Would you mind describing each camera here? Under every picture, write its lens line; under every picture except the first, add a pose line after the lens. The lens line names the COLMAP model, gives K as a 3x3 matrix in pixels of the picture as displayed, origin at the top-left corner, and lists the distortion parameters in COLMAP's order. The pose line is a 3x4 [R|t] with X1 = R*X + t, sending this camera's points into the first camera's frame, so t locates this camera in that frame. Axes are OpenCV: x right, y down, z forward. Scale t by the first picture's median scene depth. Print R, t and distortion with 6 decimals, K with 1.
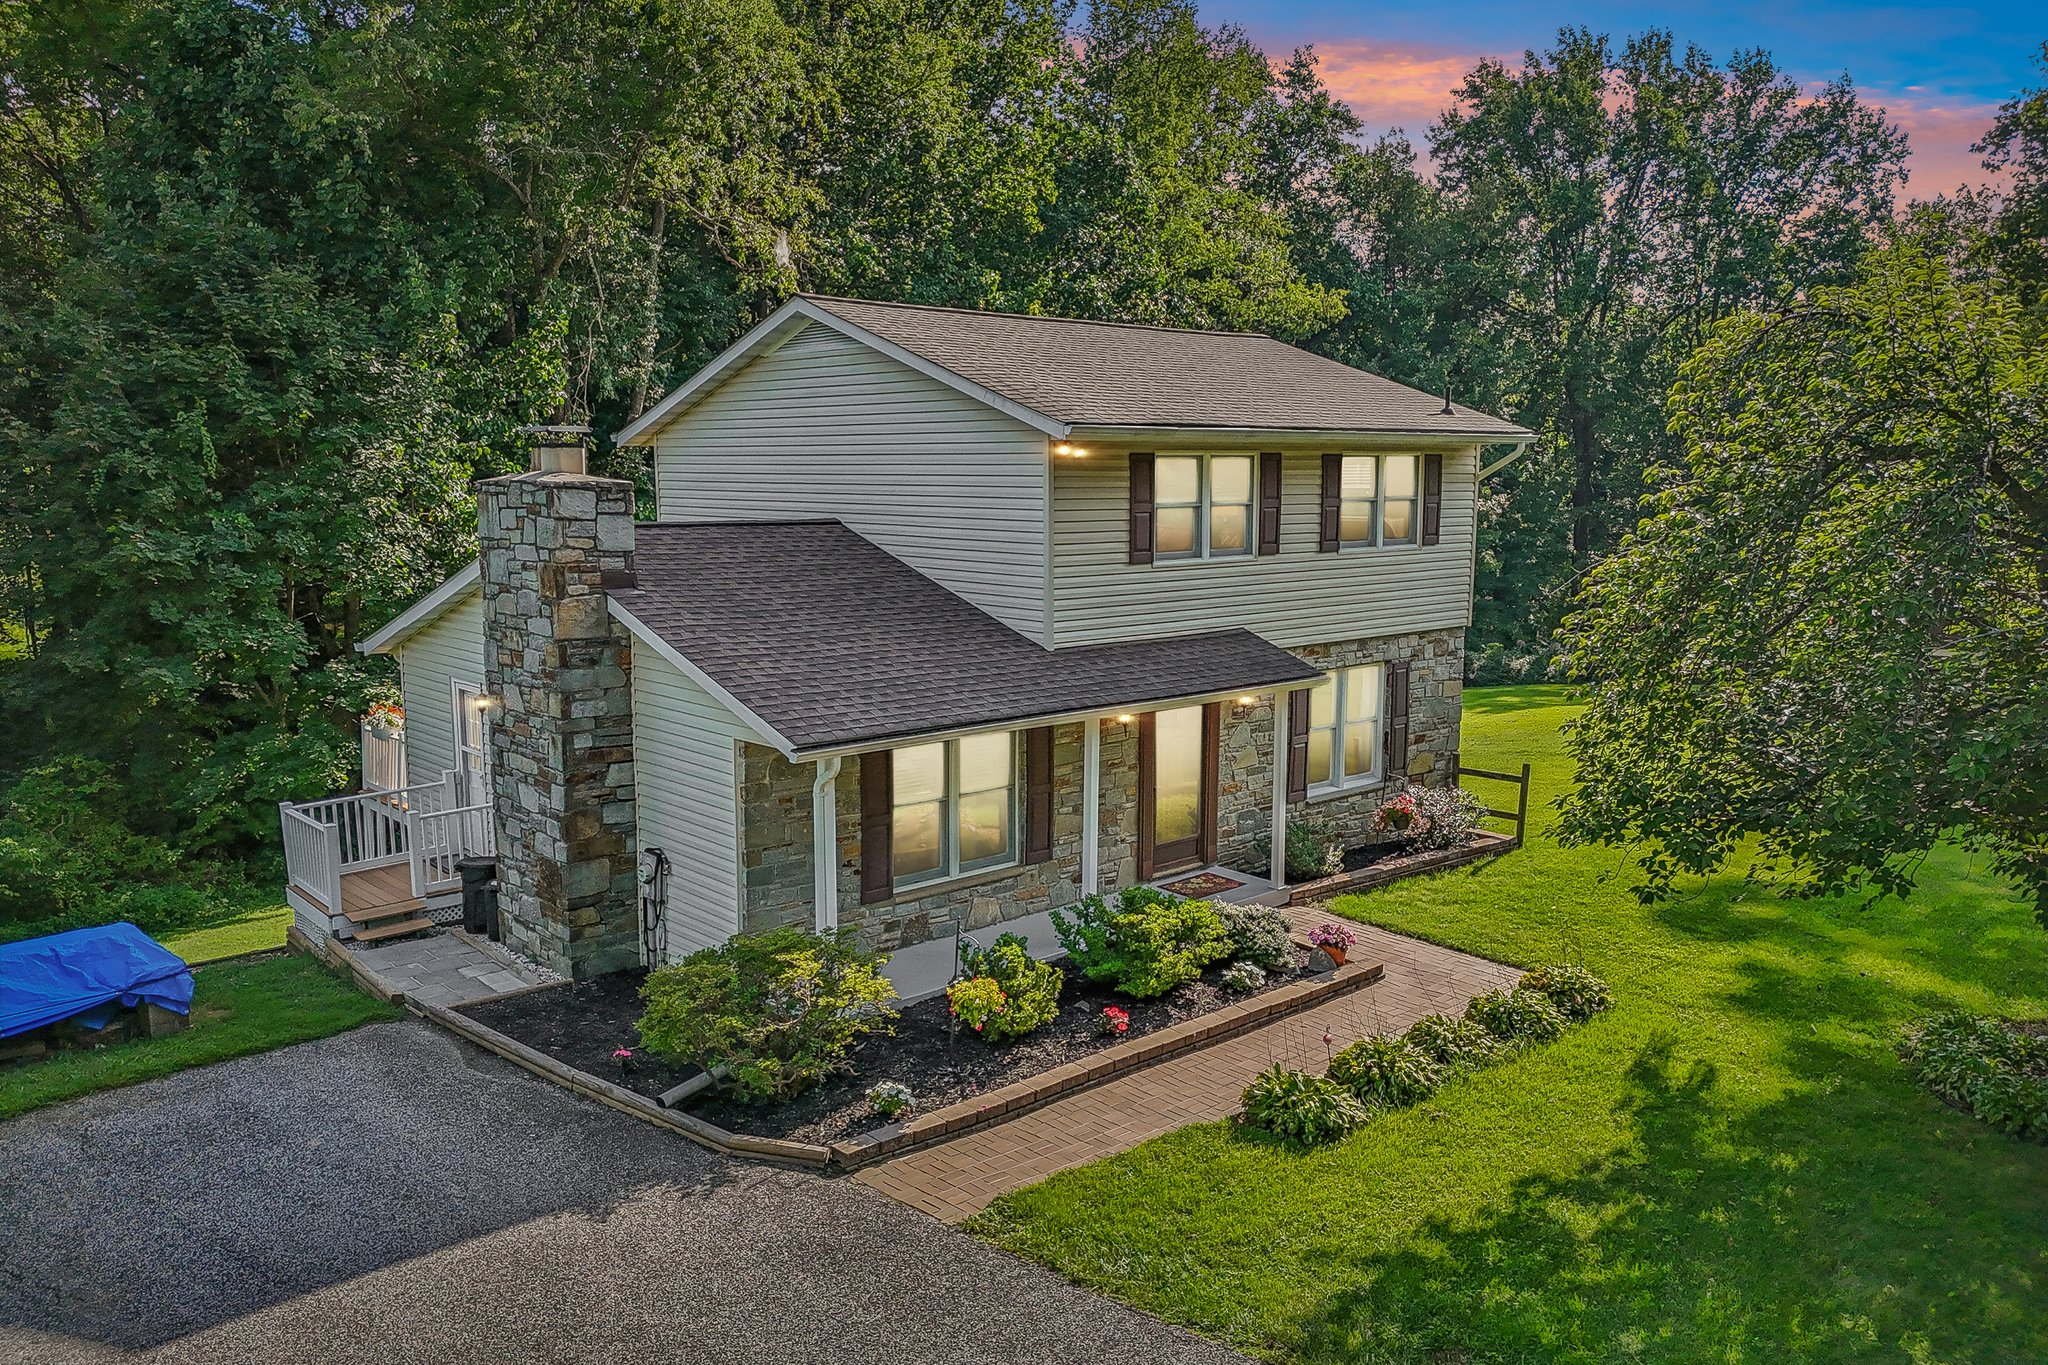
lens RADIAL K [[1548.6, 0, 1043.5], [0, 1548.6, 680.4], [0, 0, 1]] dist [0.061340, -0.071067]
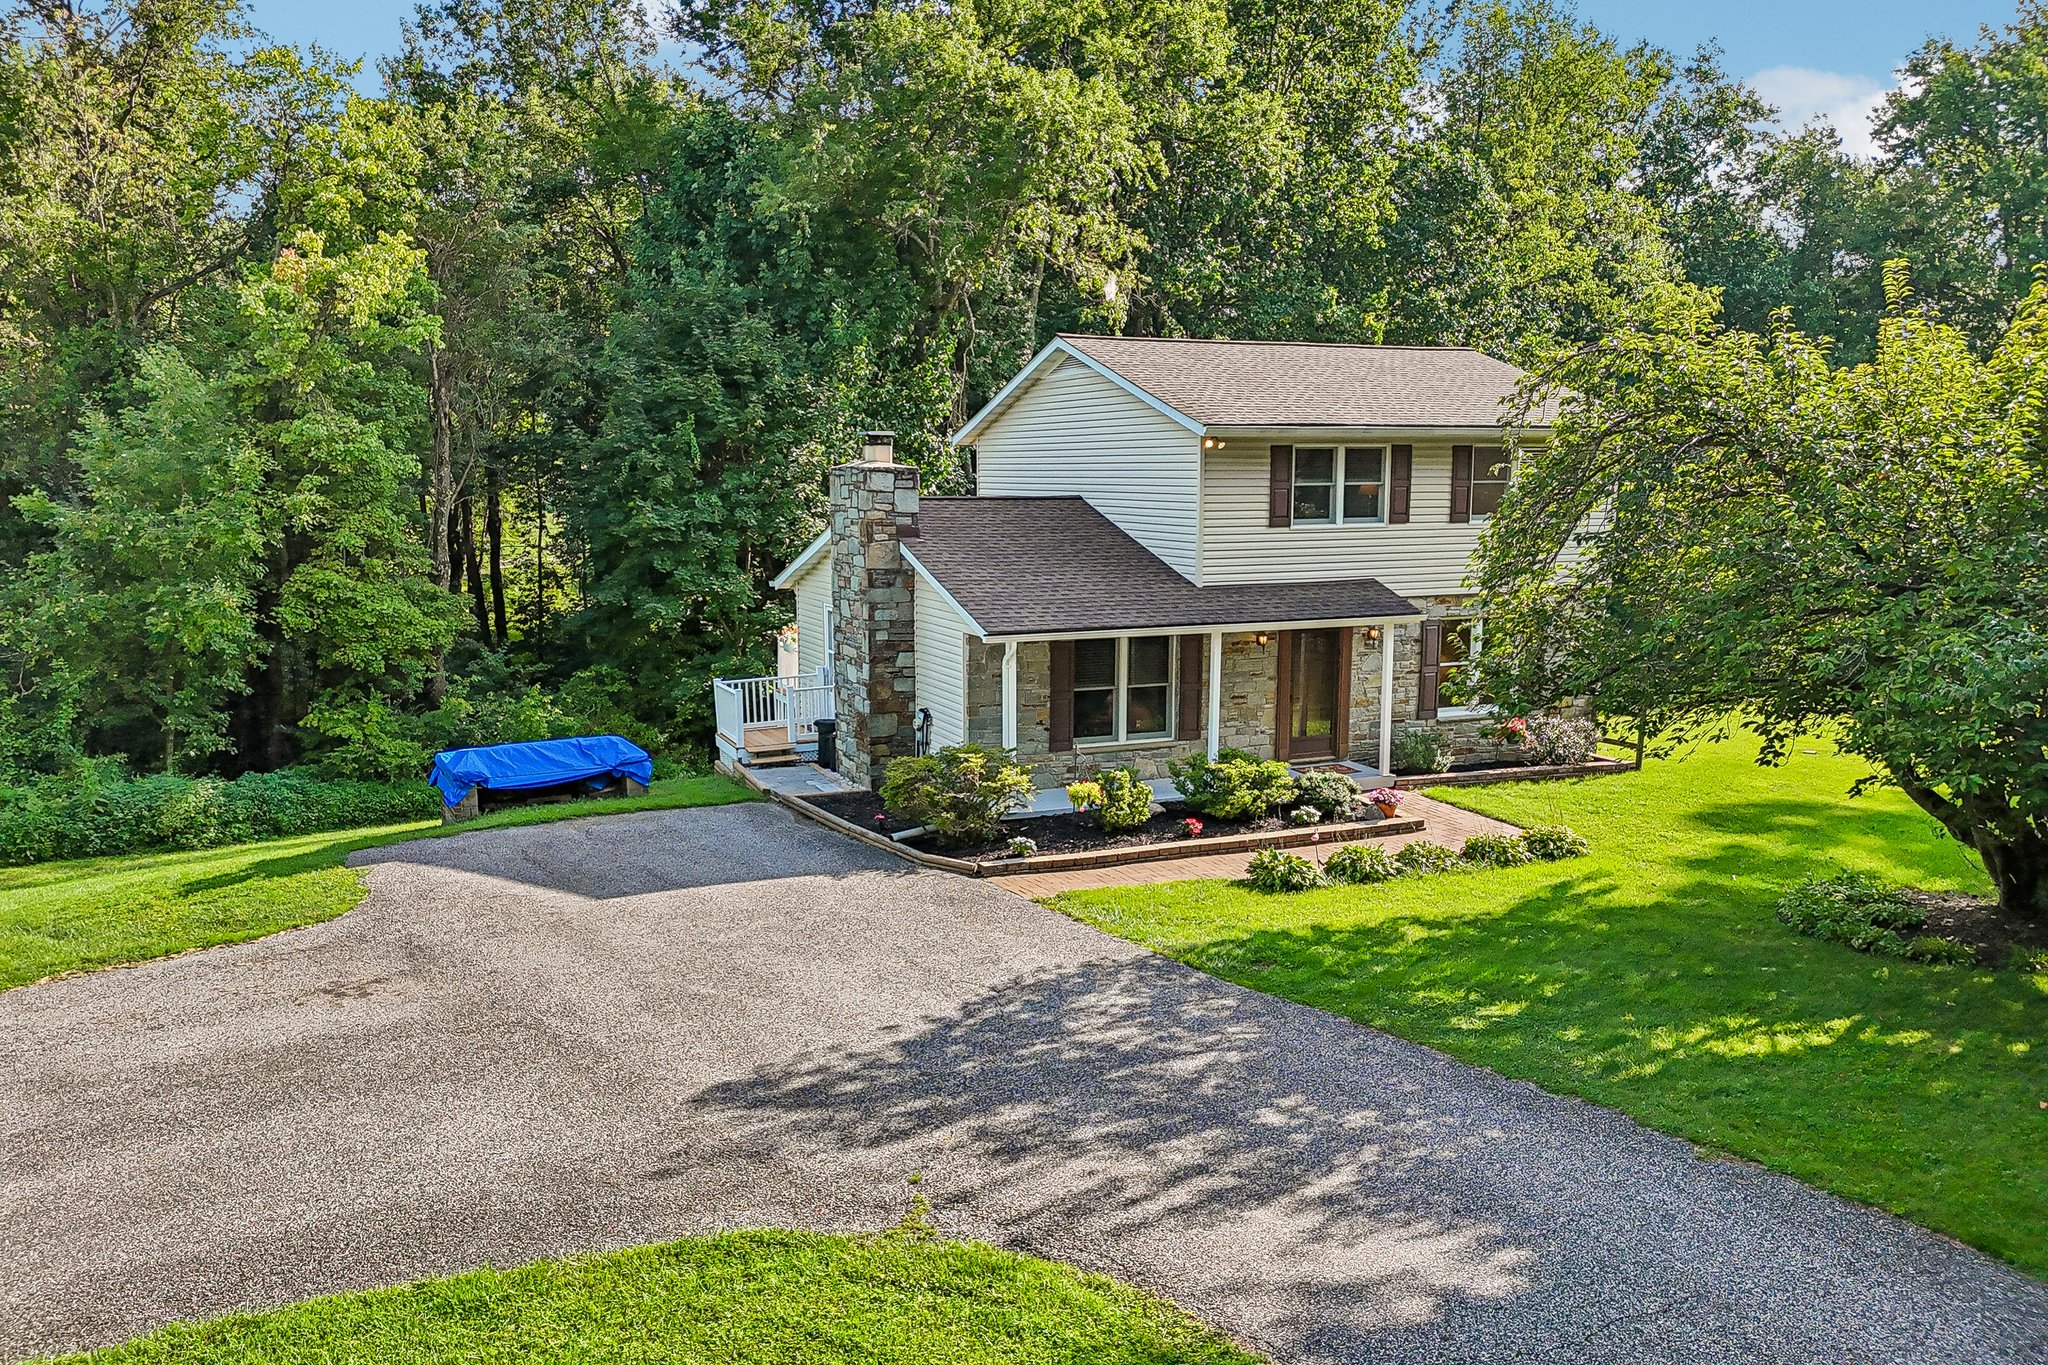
lens RADIAL K [[1548.6, 0, 1024.5], [0, 1548.6, 671.5], [0, 0, 1]] dist [0.061340, -0.071067]
pose [[0.955234, 0.037837, -0.293422, 0.217866], [-0.039189, 0.999231, 0.001271, 0.050280], [0.293244, 0.010285, 0.955982, -0.318841]]
